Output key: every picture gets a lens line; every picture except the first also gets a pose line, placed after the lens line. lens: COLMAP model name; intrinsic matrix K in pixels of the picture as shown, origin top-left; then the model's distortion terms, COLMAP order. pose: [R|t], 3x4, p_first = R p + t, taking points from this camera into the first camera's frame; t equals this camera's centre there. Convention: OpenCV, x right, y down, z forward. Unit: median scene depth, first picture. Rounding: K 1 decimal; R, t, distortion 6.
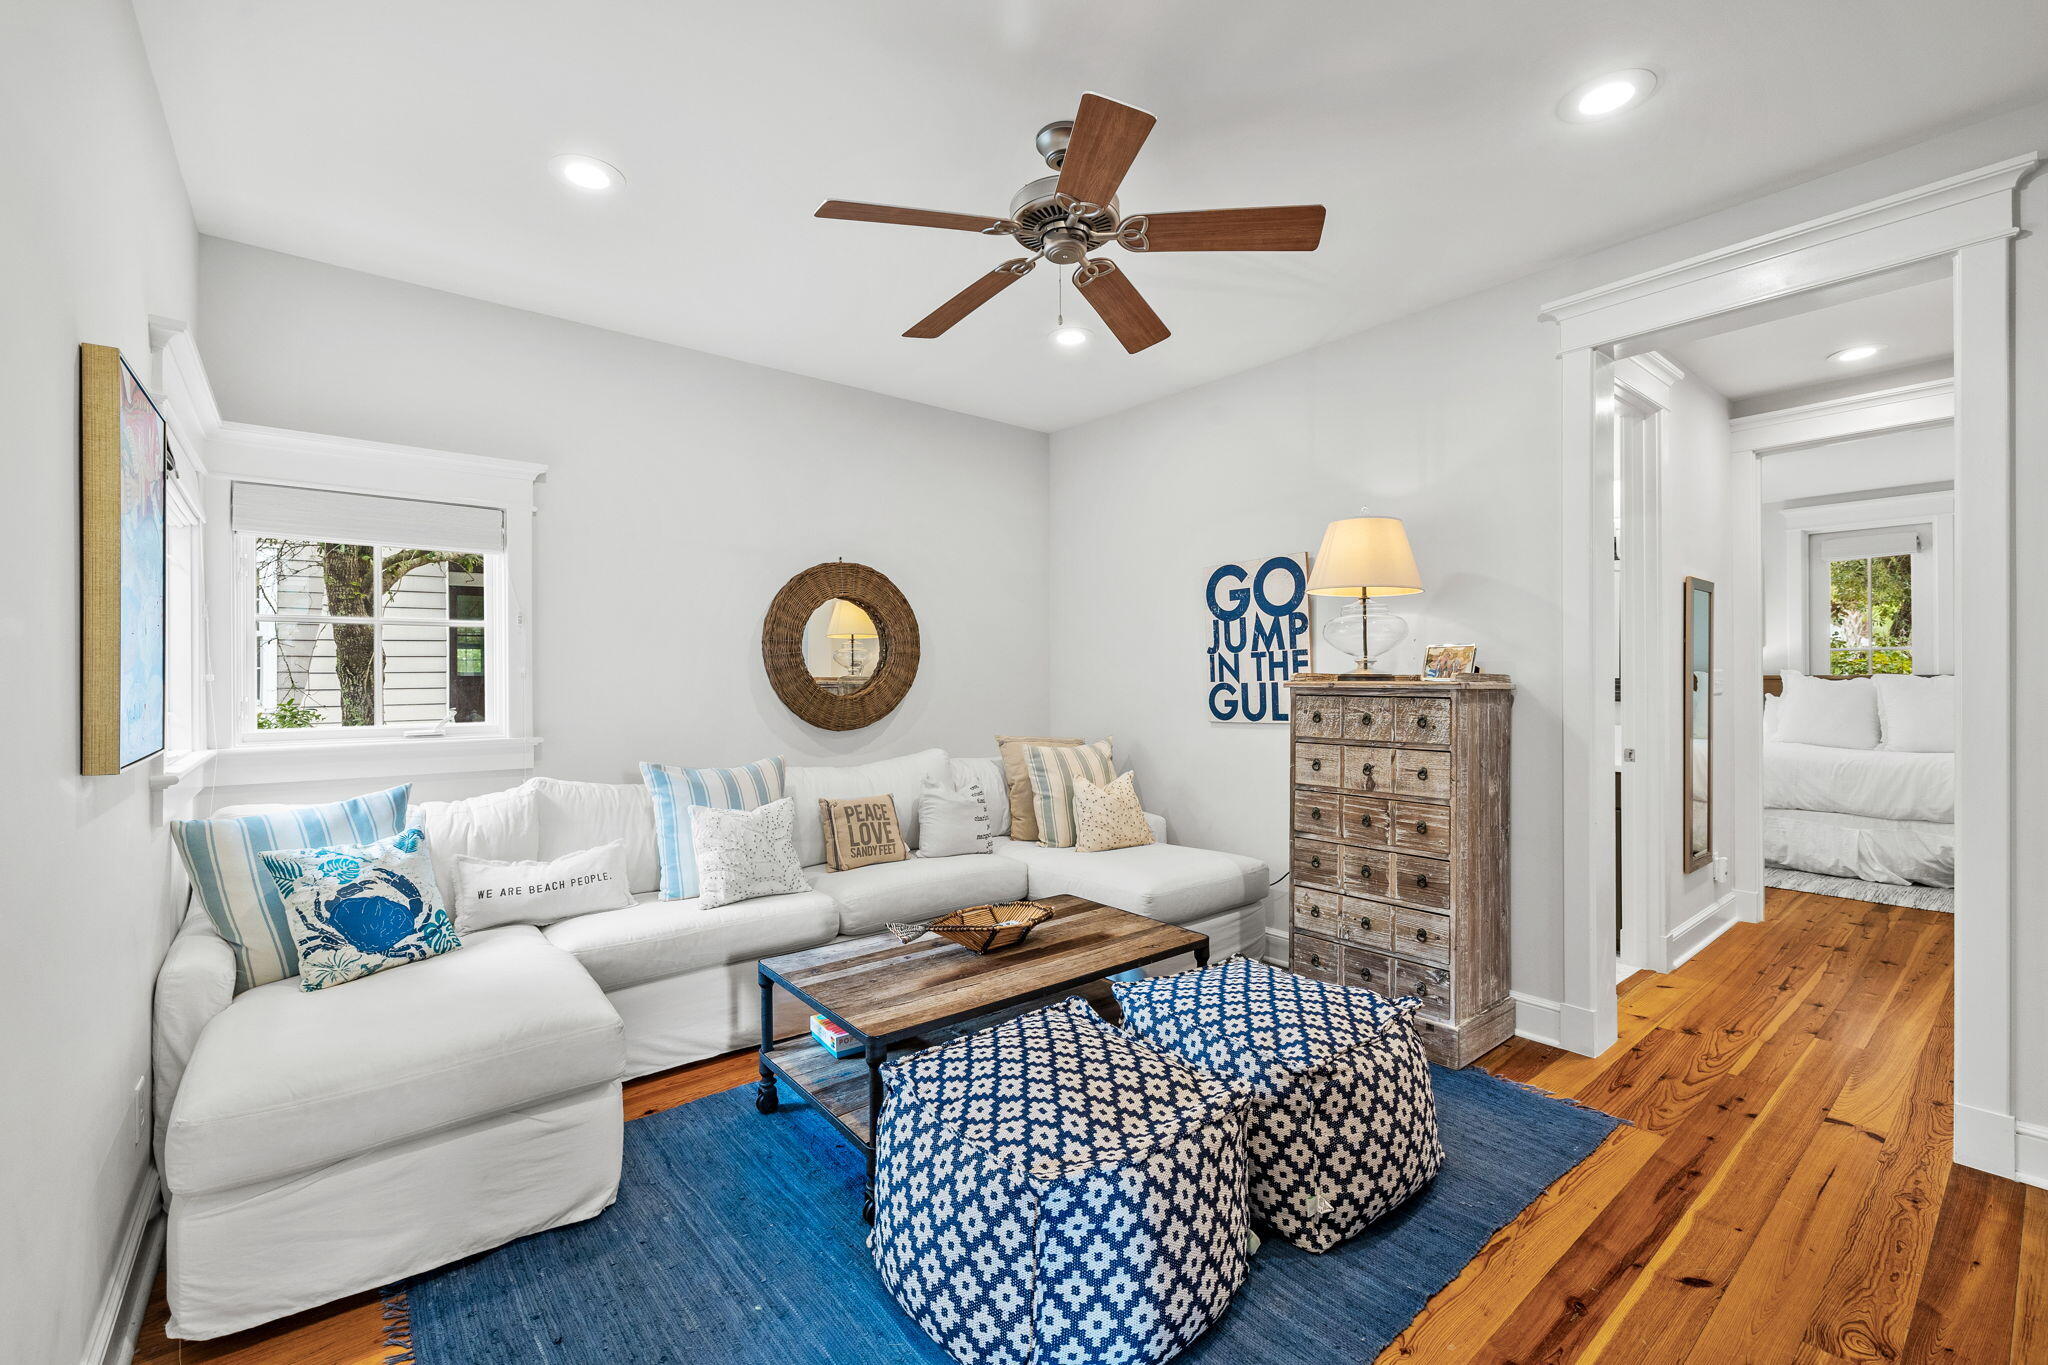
lens RADIAL K [[858.8, 0, 1024.0], [0, 858.8, 682.5], [0, 0, 1]] dist [-0.000452, -0.000056]
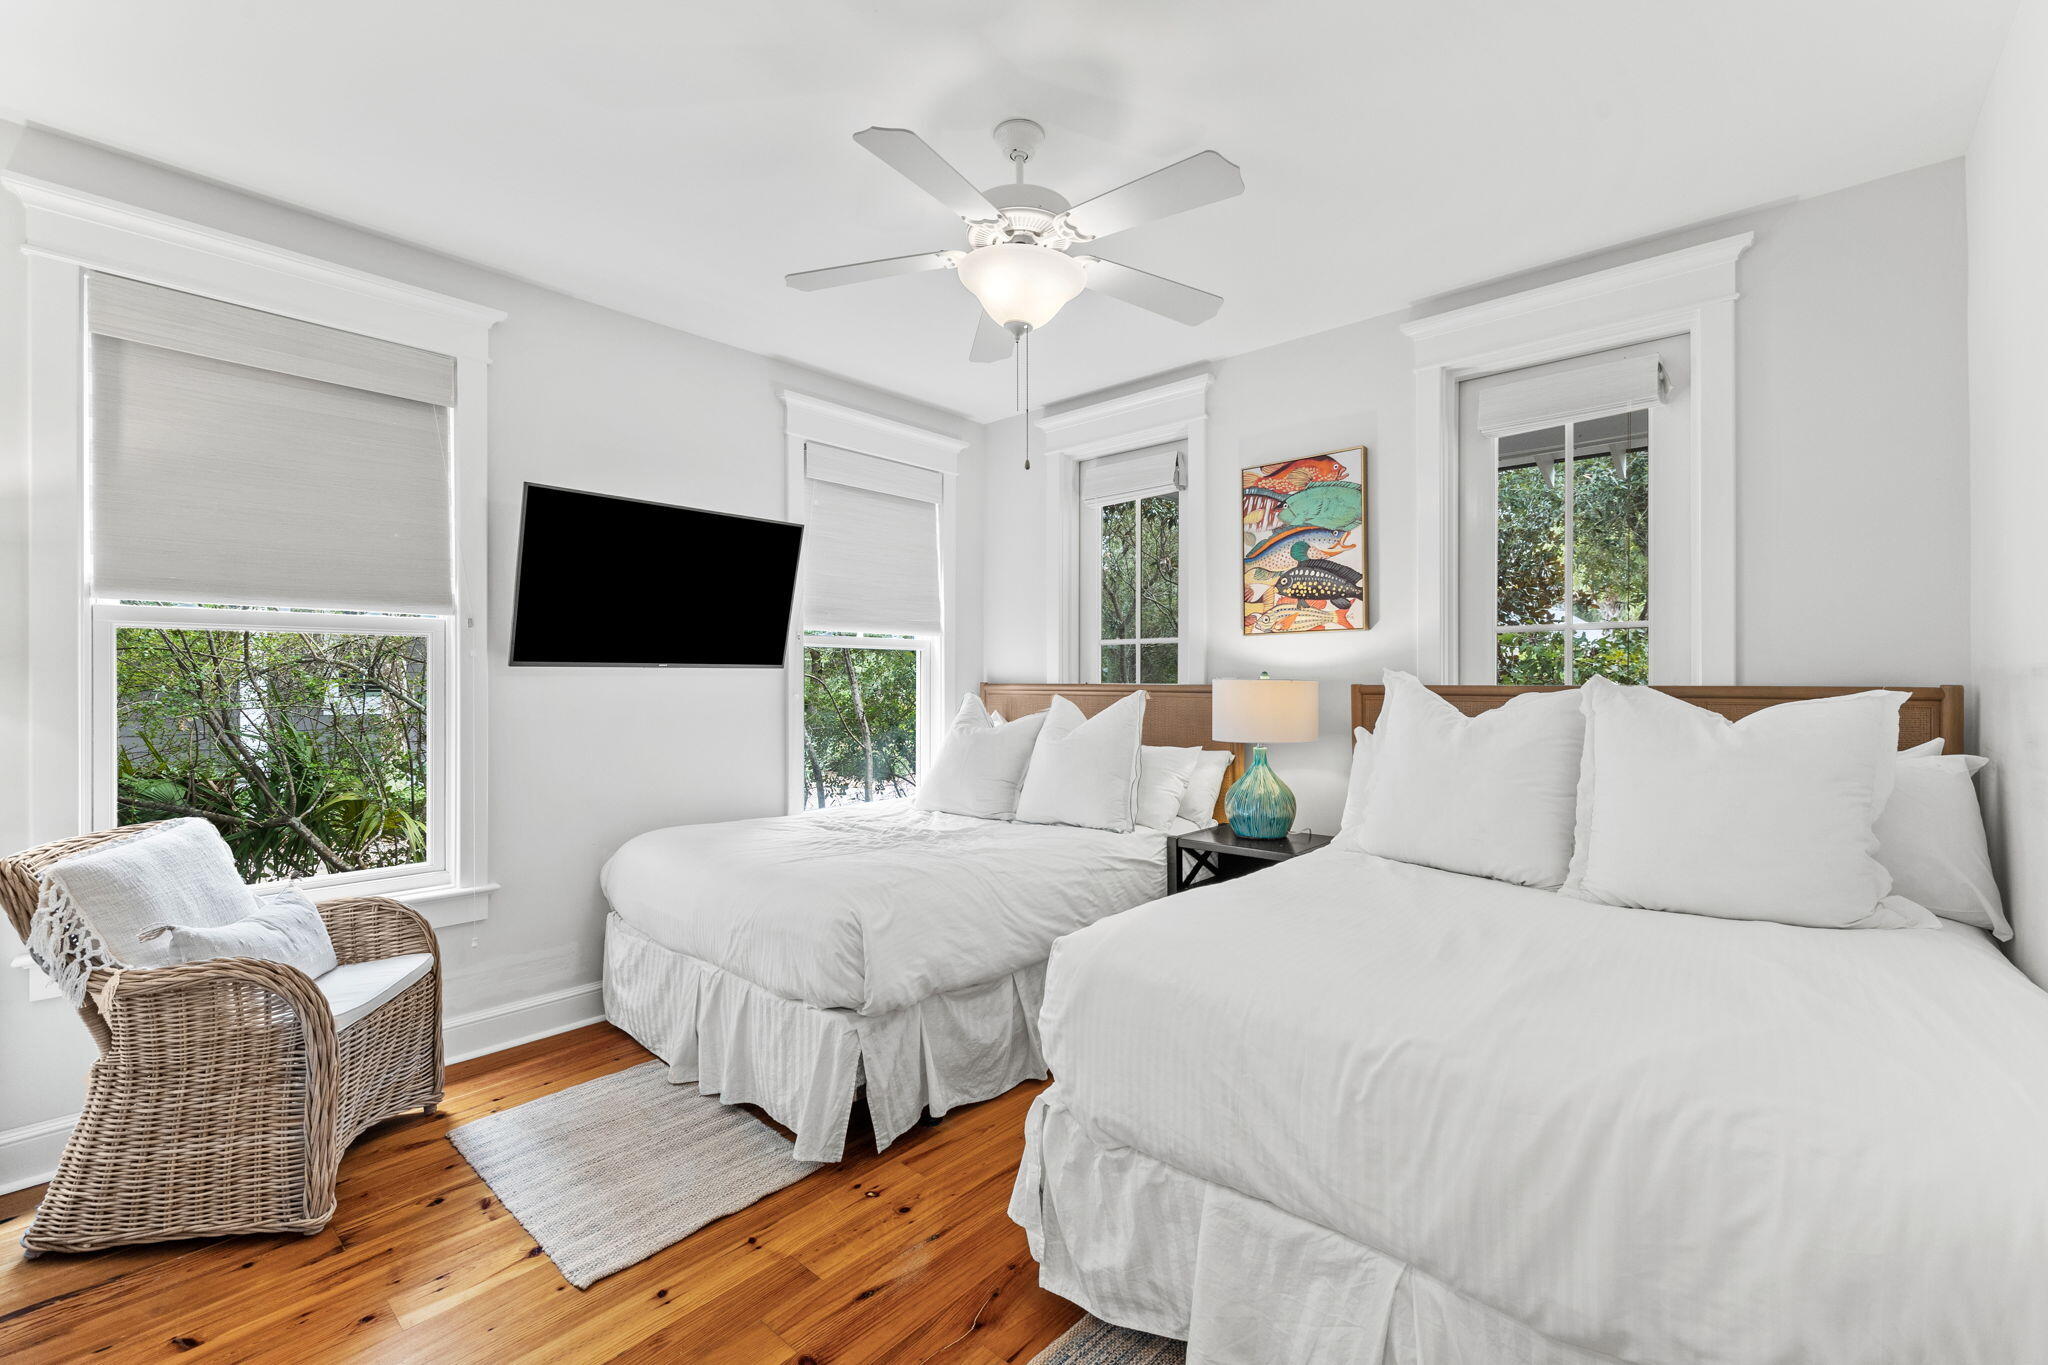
lens RADIAL K [[858.8, 0, 1024.0], [0, 858.8, 682.5], [0, 0, 1]] dist [-0.000452, -0.000056]
pose [[0.988191, 0.002039, 0.153213, 0.714574], [-0.001978, 0.999998, -0.000552, -0.009250], [-0.153214, 0.000242, 0.988193, 0.675114]]
